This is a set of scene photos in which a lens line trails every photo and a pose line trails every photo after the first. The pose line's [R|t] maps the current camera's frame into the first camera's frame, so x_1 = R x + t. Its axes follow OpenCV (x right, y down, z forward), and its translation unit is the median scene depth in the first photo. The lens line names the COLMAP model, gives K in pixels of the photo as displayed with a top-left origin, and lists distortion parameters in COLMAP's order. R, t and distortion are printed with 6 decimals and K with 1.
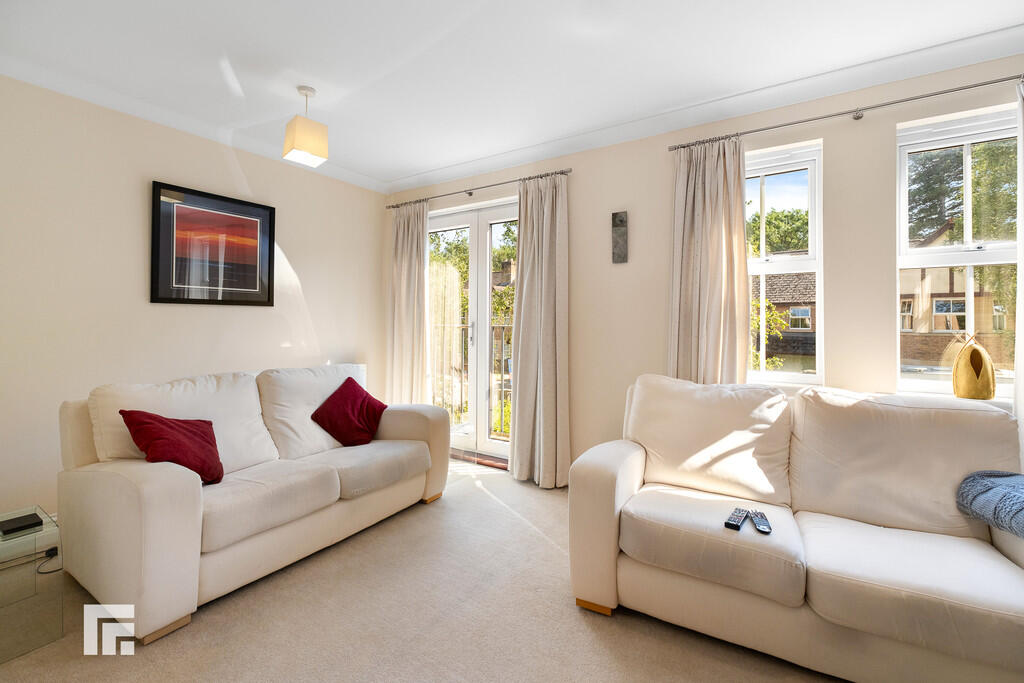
lens RADIAL K [[442.8, 0, 510.7], [0, 442.8, 318.3], [0, 0, 1]] dist [-0.000085, 0.000480]
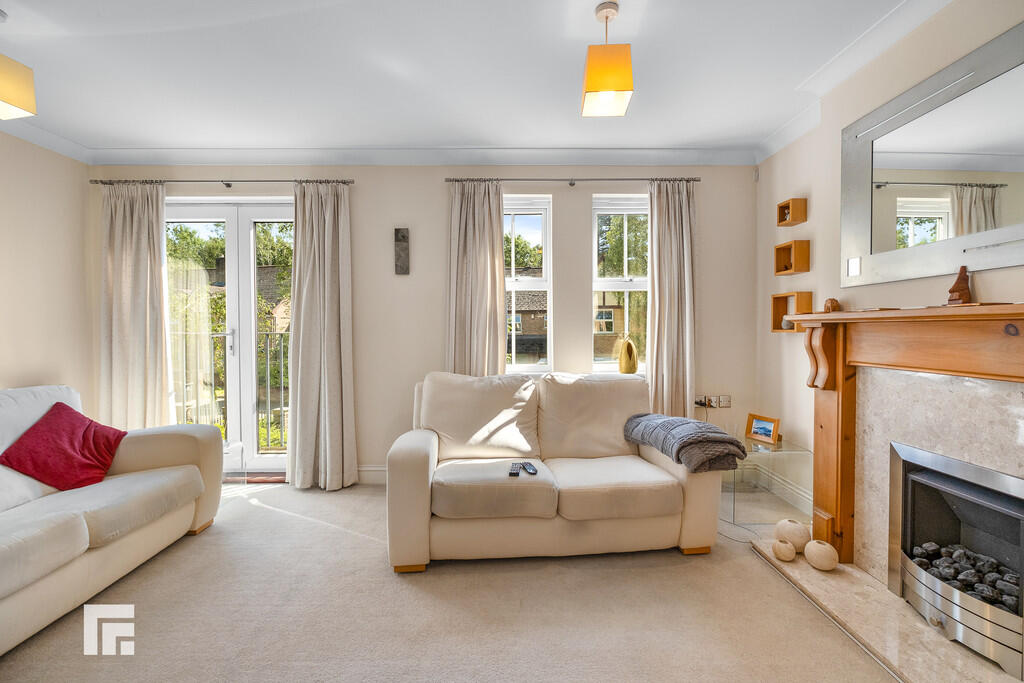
lens RADIAL K [[439.8, 0, 510.7], [0, 439.8, 336.6], [0, 0, 1]] dist [0.001773, 0.000318]
pose [[0.833794, -0.018879, 0.551752, -0.159070], [0.002724, 0.999544, 0.030085, -0.002456], [-0.552068, -0.023582, 0.833465, -0.081538]]
